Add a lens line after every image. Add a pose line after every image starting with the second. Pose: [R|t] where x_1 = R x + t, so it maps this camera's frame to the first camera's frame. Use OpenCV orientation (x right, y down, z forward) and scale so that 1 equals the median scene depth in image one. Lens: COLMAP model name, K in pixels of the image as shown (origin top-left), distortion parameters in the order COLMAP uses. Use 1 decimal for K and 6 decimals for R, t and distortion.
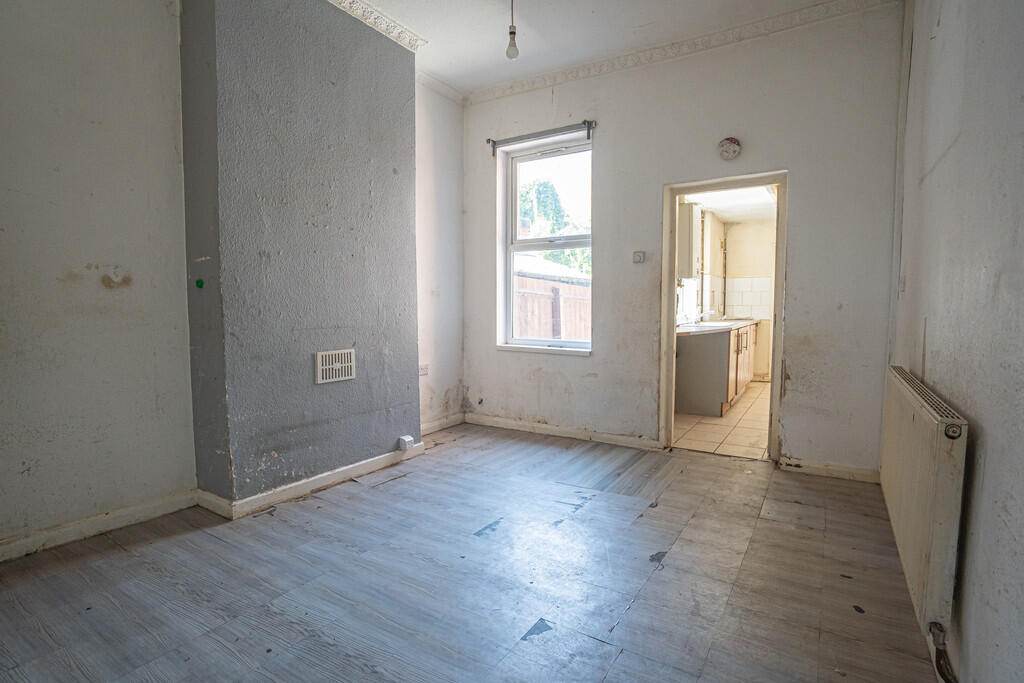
lens RADIAL K [[477.2, 0, 515.1], [0, 477.2, 342.7], [0, 0, 1]] dist [-0.002862, 0.000327]
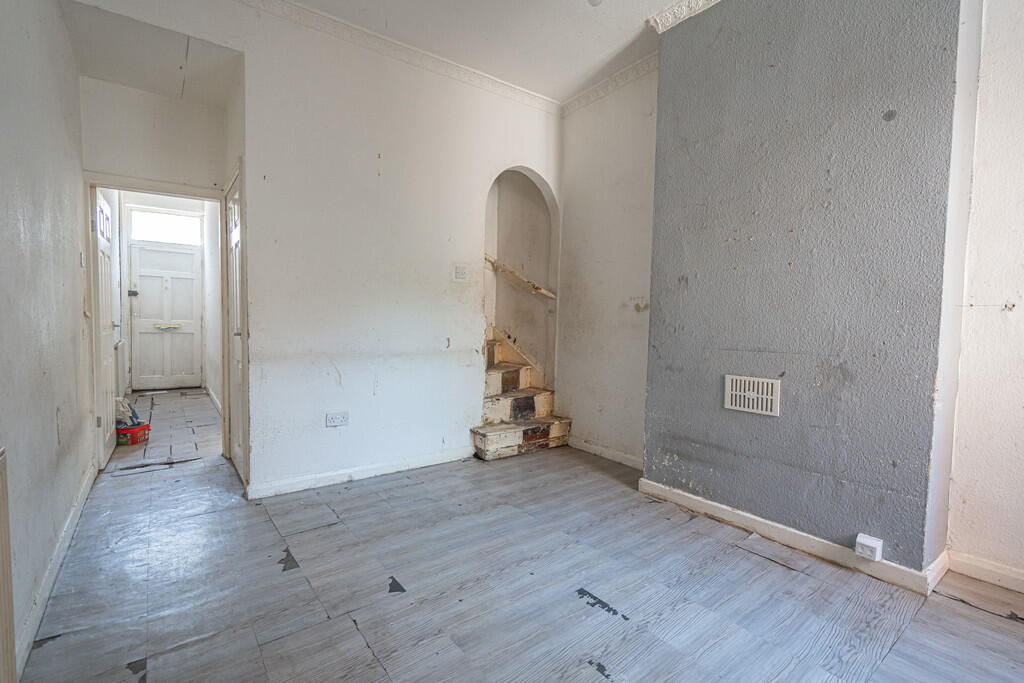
lens RADIAL K [[477.2, 0, 515.1], [0, 477.2, 342.7], [0, 0, 1]] dist [-0.002862, 0.000327]
pose [[-0.315820, 0.046497, -0.947679, 0.602294], [-0.083604, 0.993550, 0.076609, -0.079362], [0.945129, 0.103425, -0.309896, 0.884135]]
